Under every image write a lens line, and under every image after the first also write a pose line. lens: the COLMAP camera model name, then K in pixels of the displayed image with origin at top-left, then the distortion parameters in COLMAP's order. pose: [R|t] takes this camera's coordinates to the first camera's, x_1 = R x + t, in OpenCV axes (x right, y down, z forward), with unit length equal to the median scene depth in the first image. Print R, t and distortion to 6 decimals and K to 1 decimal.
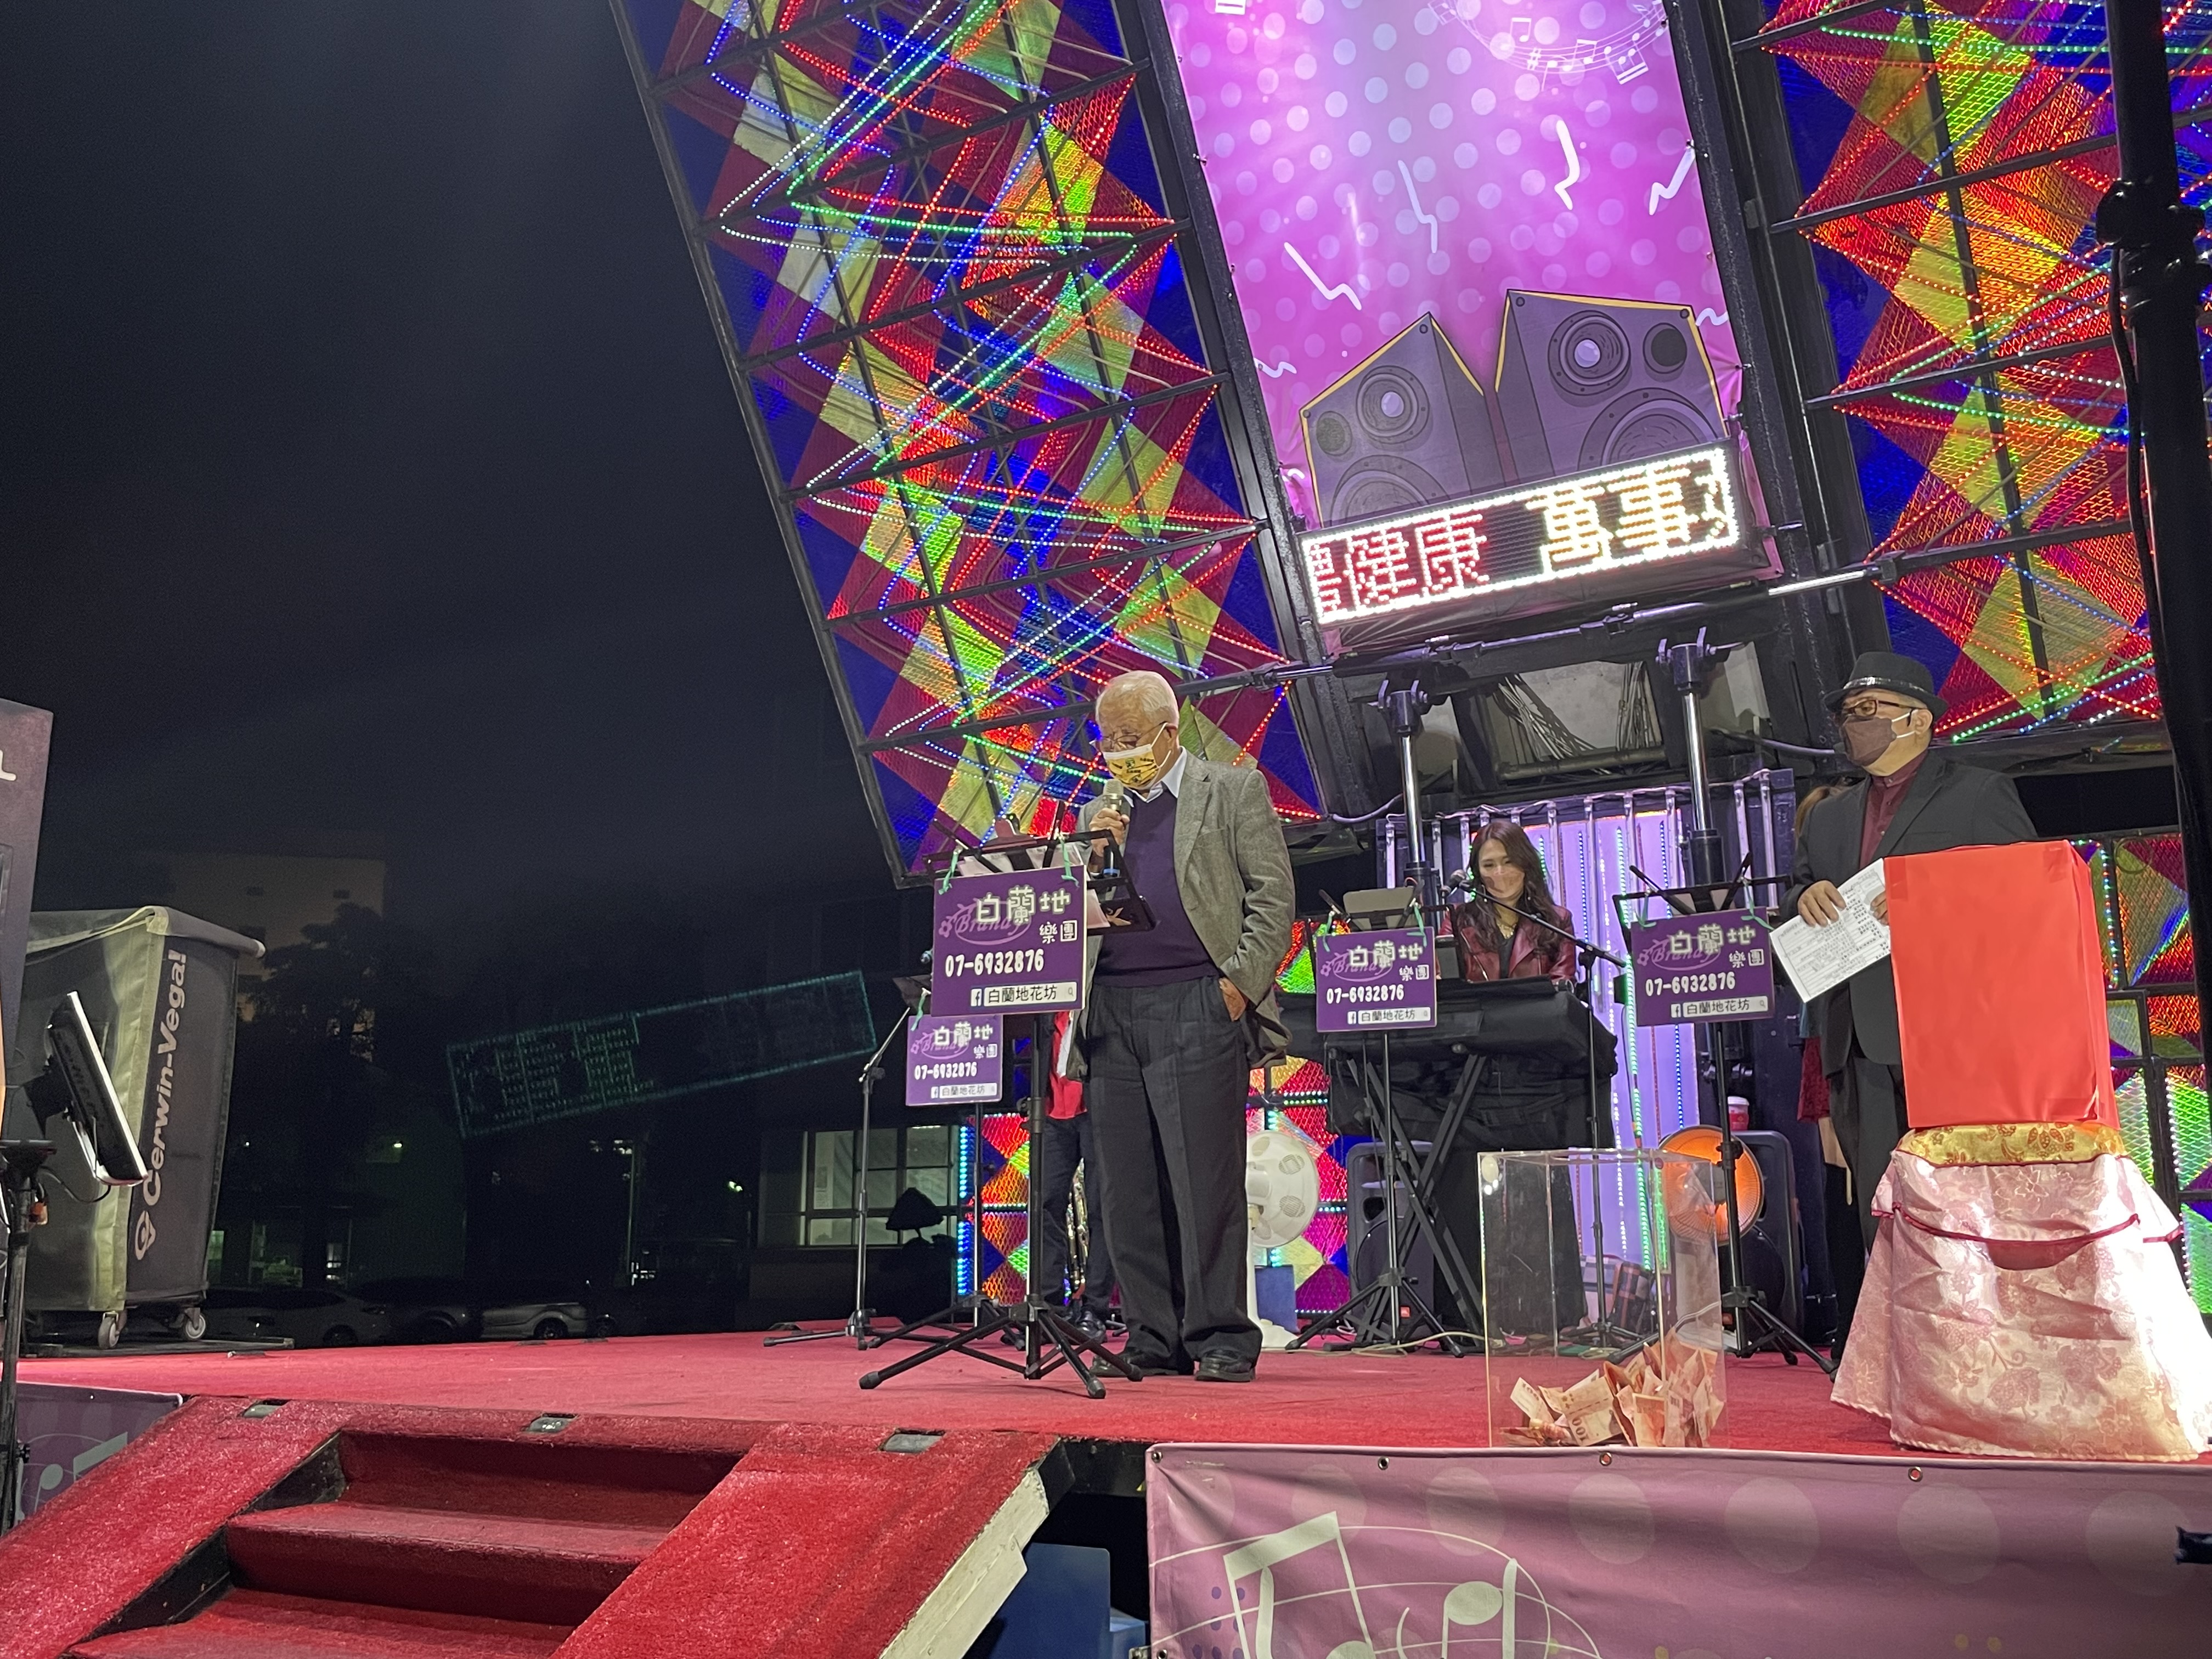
lens RADIAL K [[2119.0, 0, 1051.7], [0, 2119.0, 806.7], [0, 0, 1]] dist [0.084730, 0.000000]
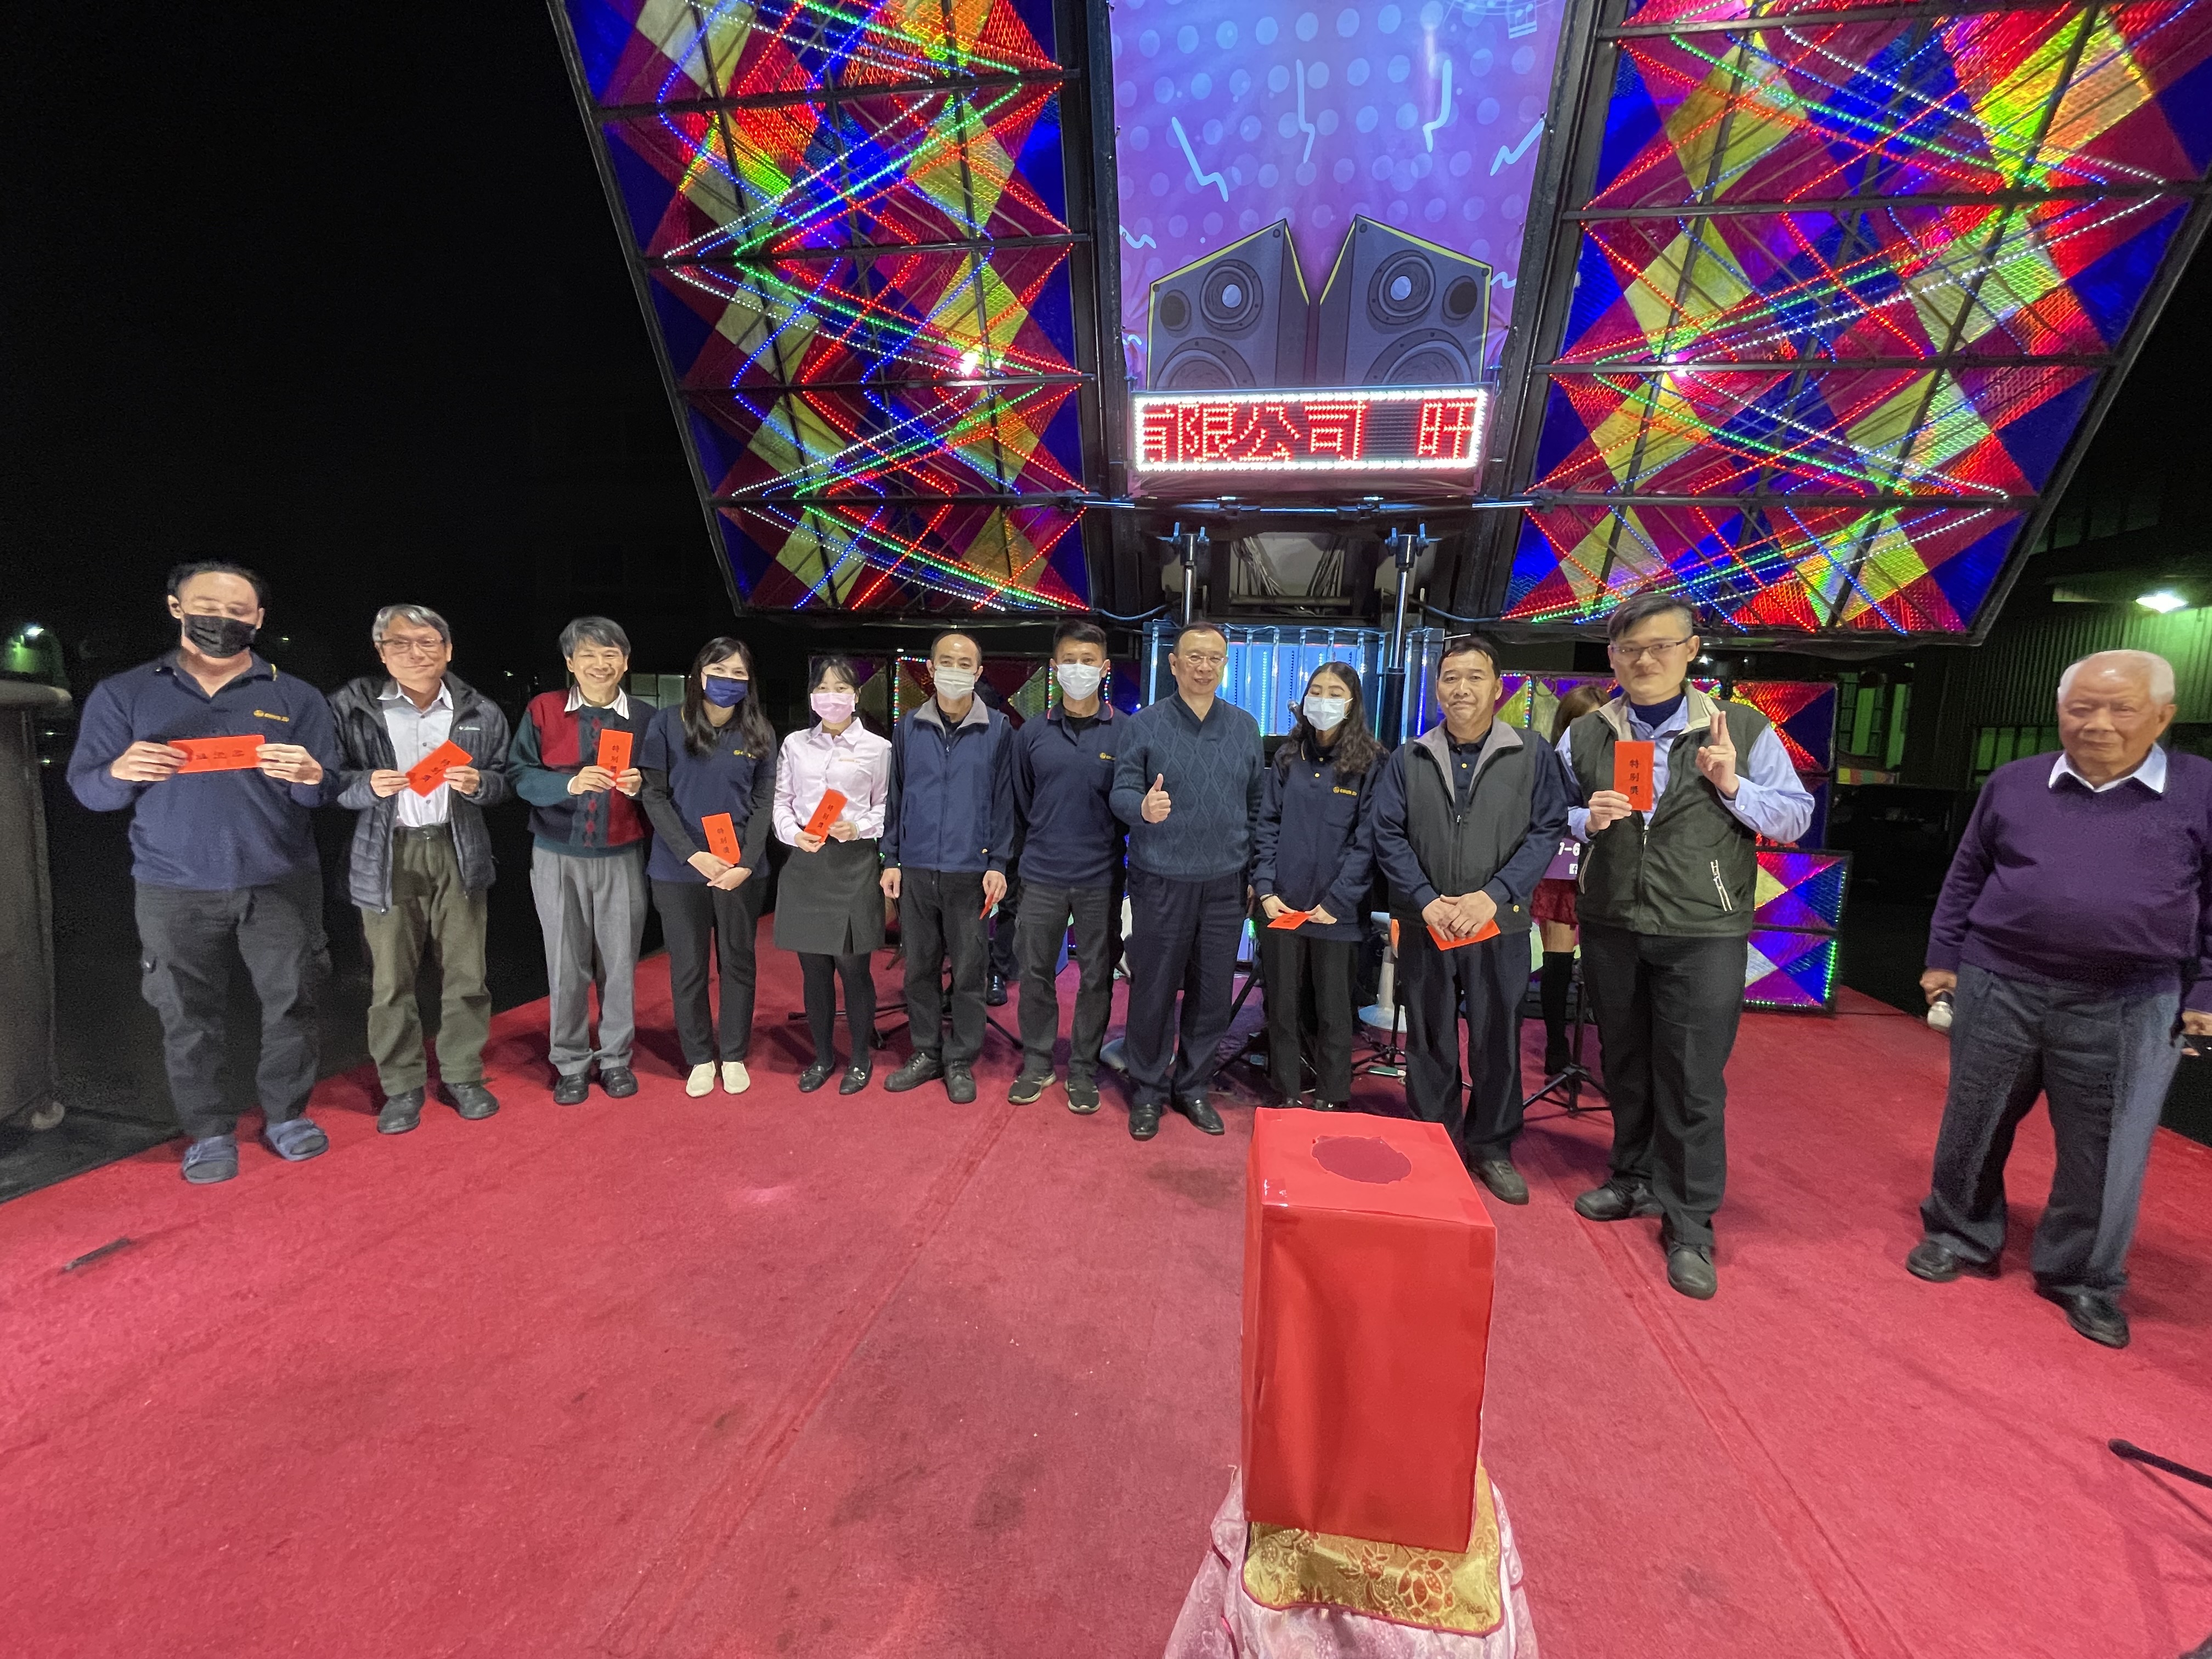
lens RADIAL K [[891.6, 0, 1105.3], [0, 891.6, 835.4], [0, 0, 1]] dist [-0.005324, -0.000201]
pose [[0.900875, -0.020497, 0.433594, -0.135800], [-0.124789, 0.944489, 0.303922, -0.037583], [-0.415754, -0.327904, 0.848308, 0.466191]]
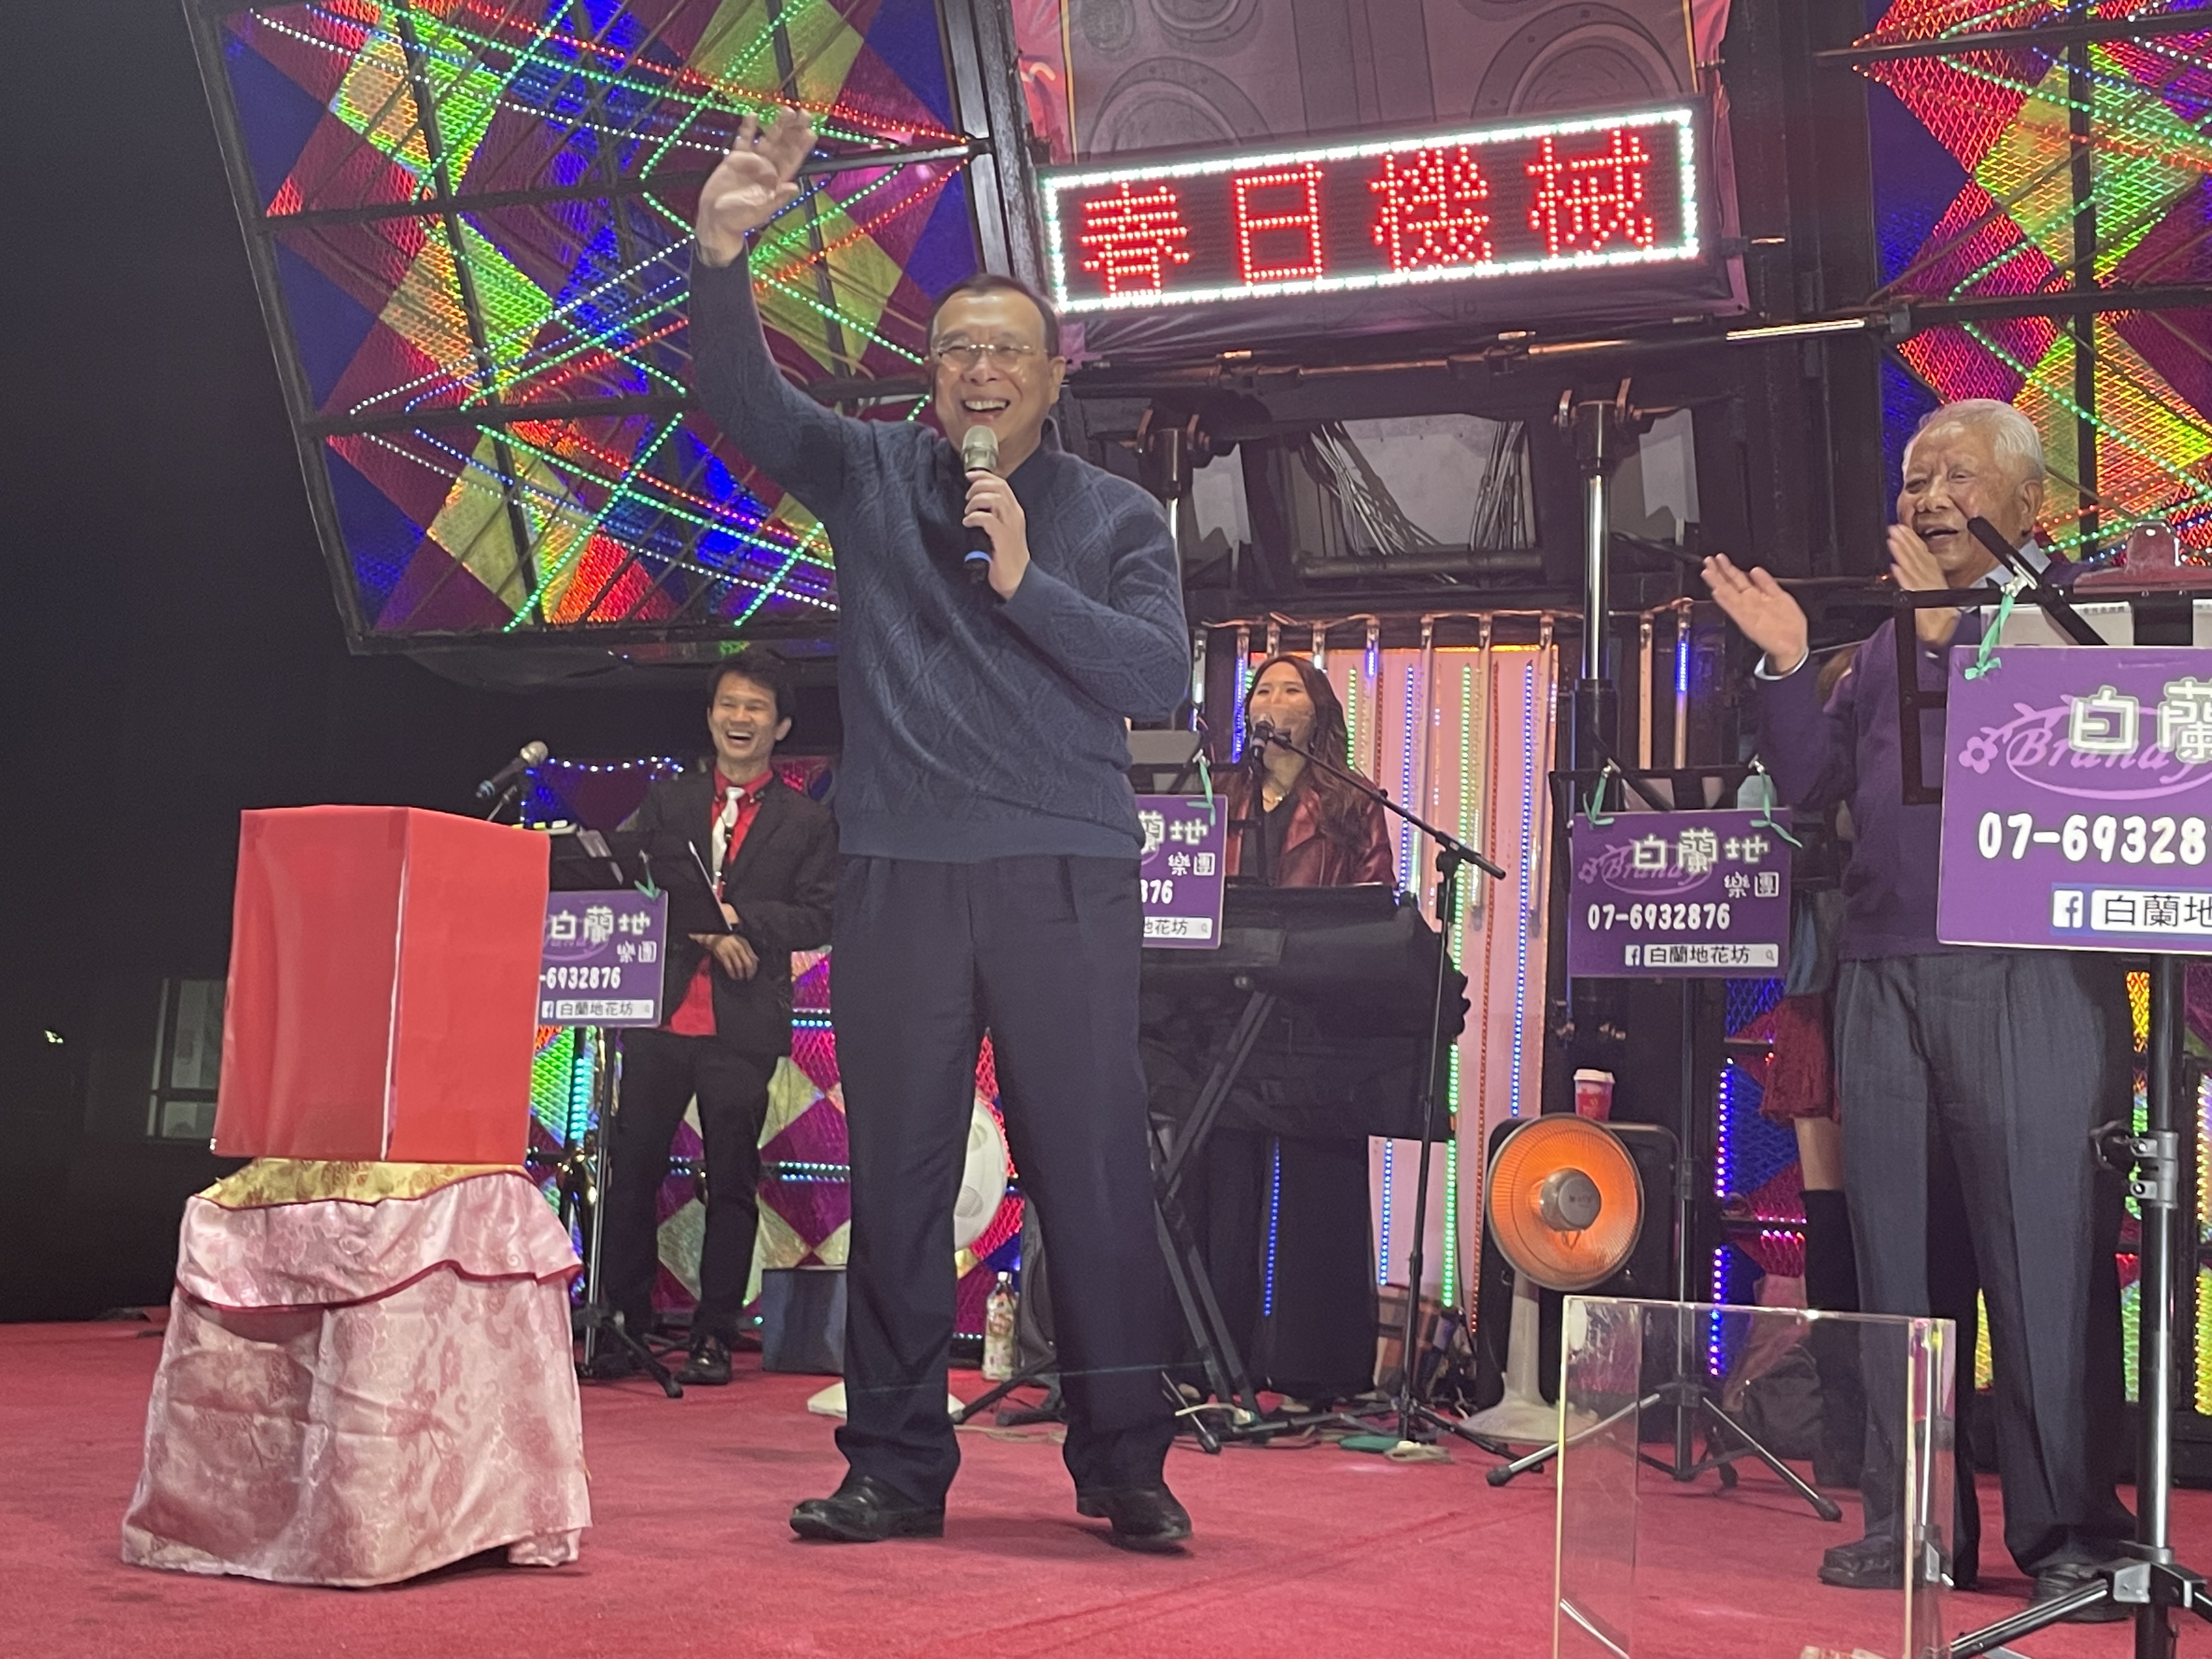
lens RADIAL K [[2812.5, 0, 1105.6], [0, 2812.5, 847.4], [0, 0, 1]] dist [0.082672, 0.000000]
pose [[0.976553, 0.076463, 0.201239, -0.021653], [-0.095289, 0.991764, 0.085579, 0.001868], [-0.193038, -0.102748, 0.975797, 0.132859]]
